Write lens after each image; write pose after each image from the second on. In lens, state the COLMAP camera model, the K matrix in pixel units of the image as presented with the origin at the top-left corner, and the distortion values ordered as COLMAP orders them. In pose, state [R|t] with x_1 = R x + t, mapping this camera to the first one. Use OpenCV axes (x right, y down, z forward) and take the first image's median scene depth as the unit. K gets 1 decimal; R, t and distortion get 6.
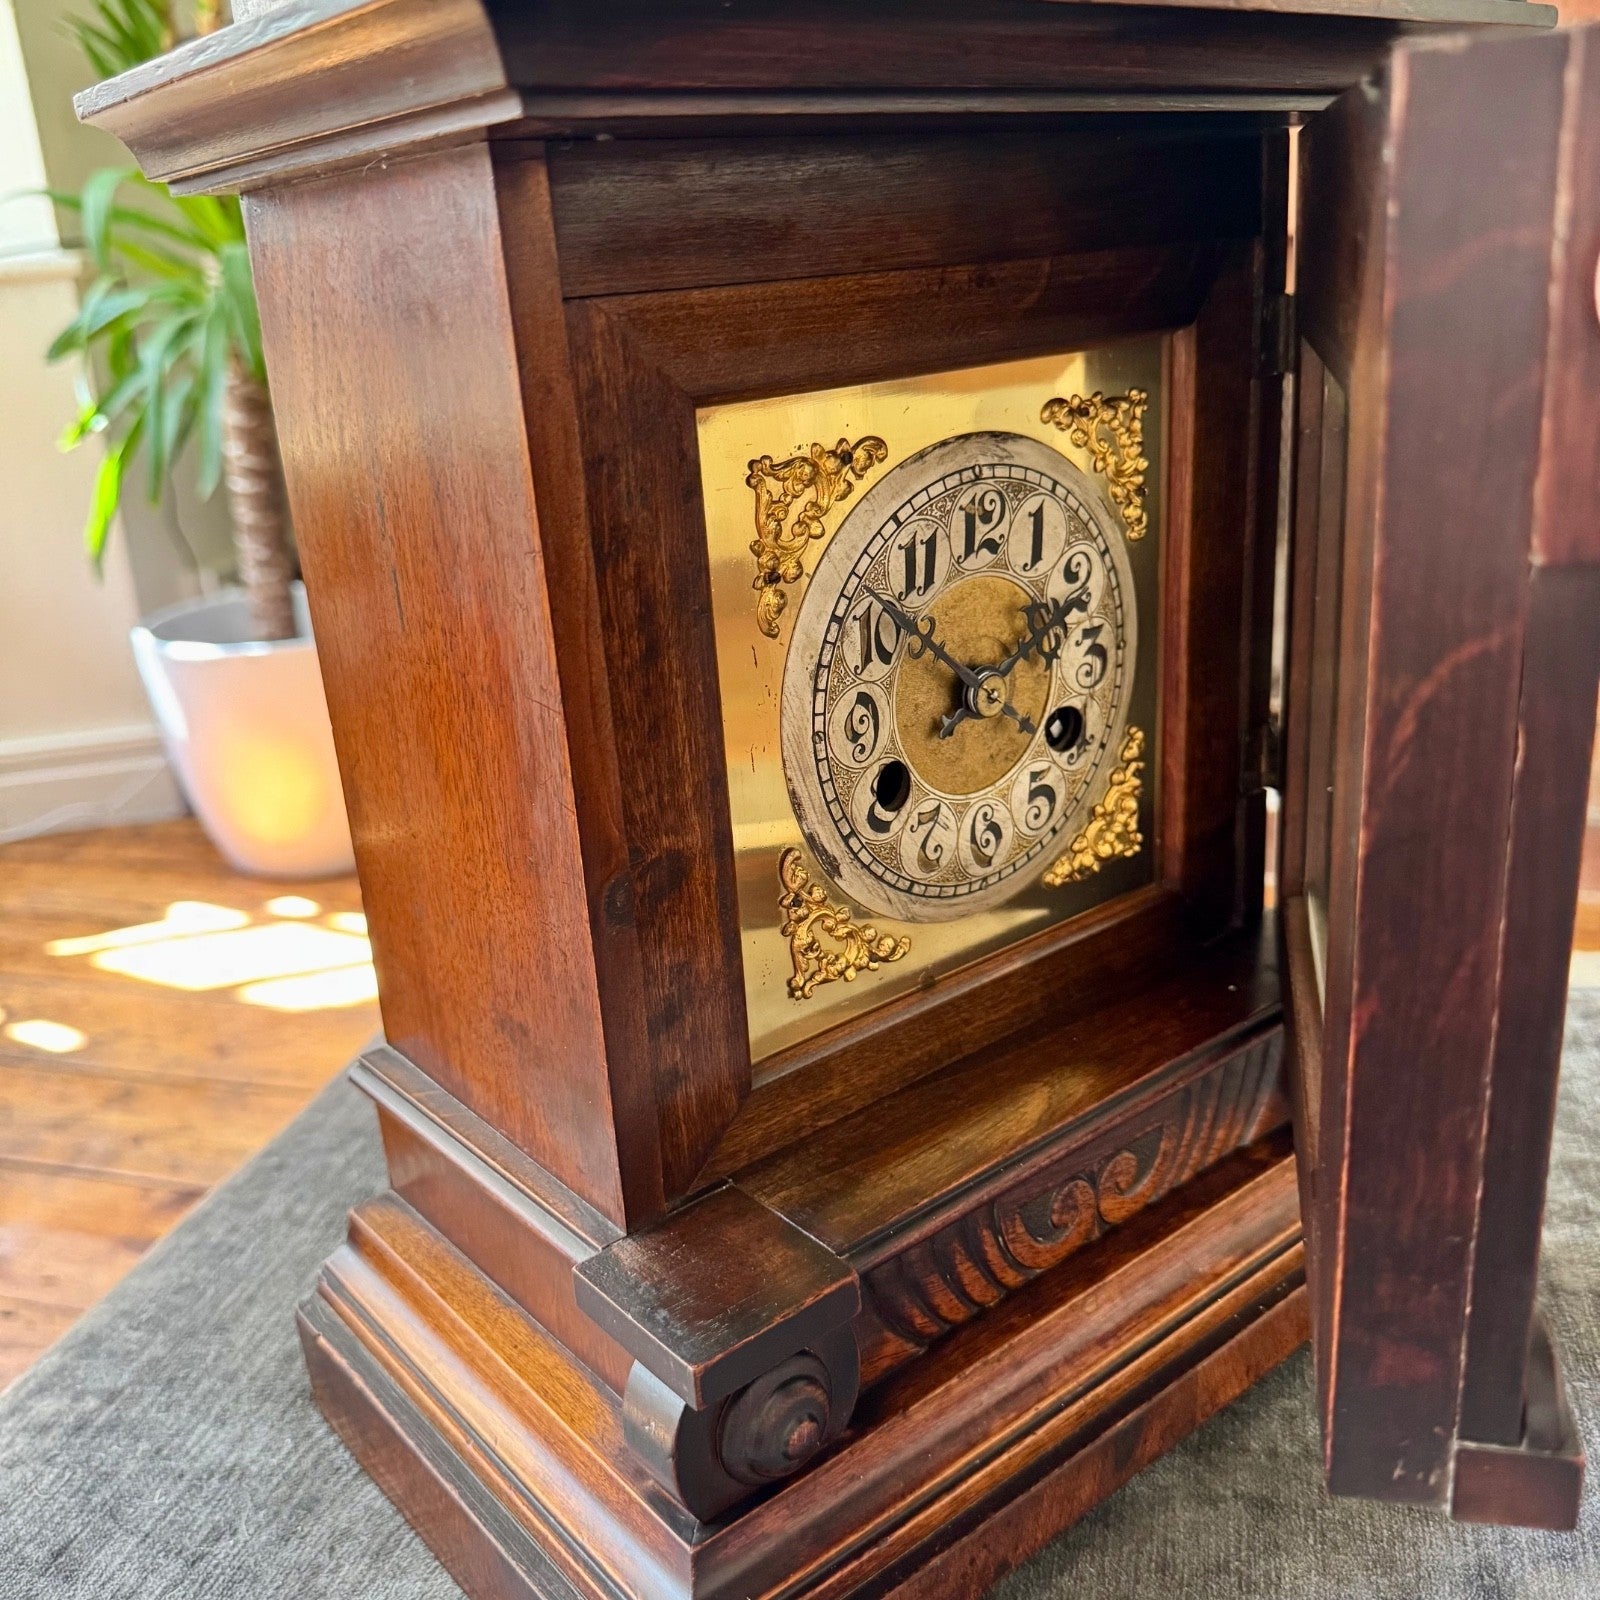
lens RADIAL K [[1553.1, 0, 800.0], [0, 1553.1, 810.9], [0, 0, 1]] dist [-0.019121, 0.000000]
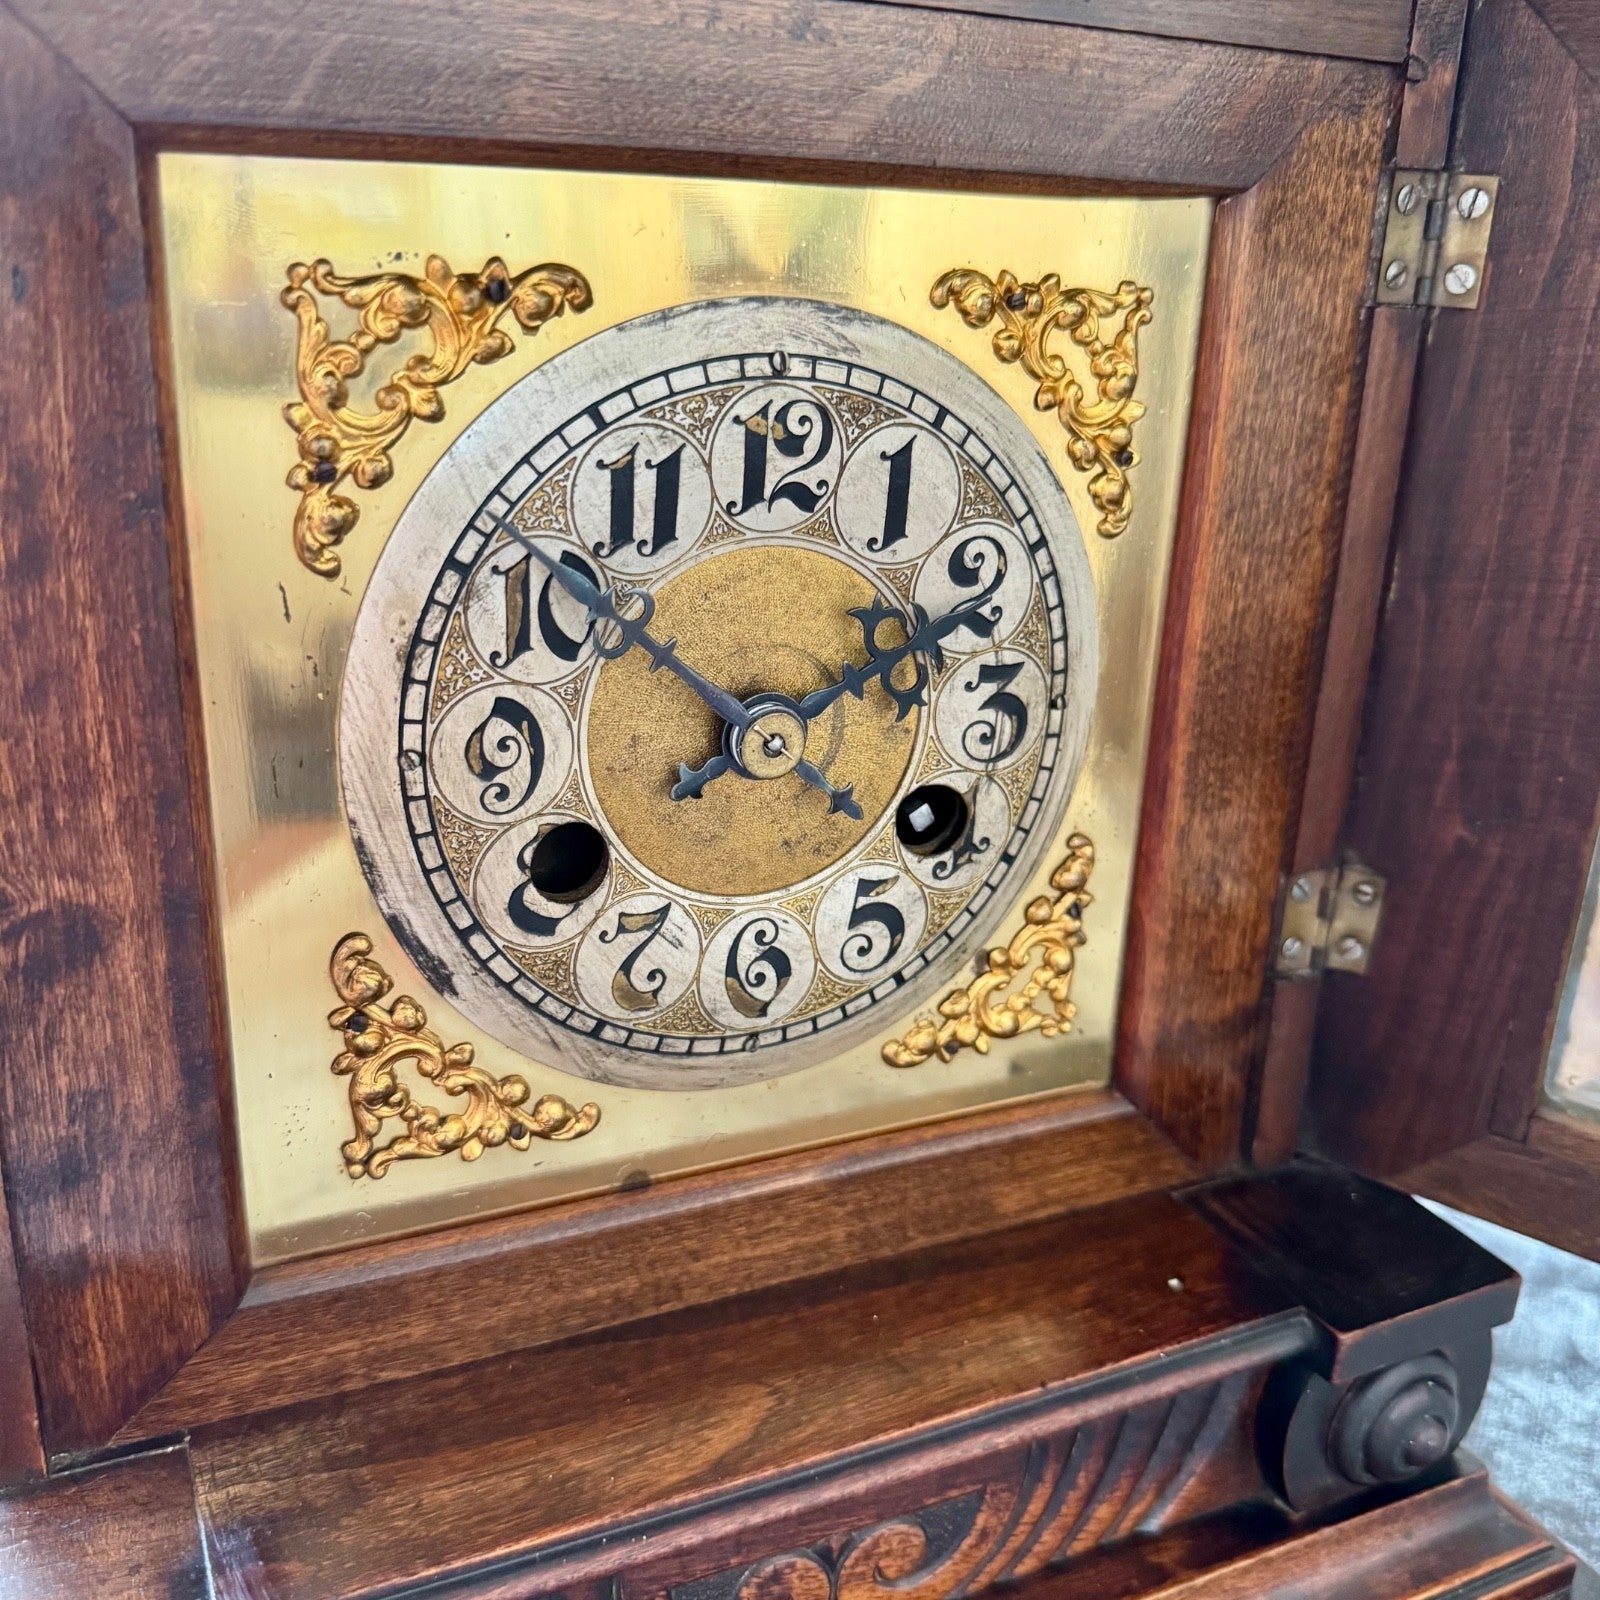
lens RADIAL K [[1553.1, 0, 866.8], [0, 1553.1, 804.6], [0, 0, 1]] dist [-0.019121, 0.000000]
pose [[0.968310, 0.178439, -0.174744, 0.264803], [-0.181088, 0.983467, 0.000796, -0.057804], [0.171997, 0.030873, 0.984614, 0.411632]]
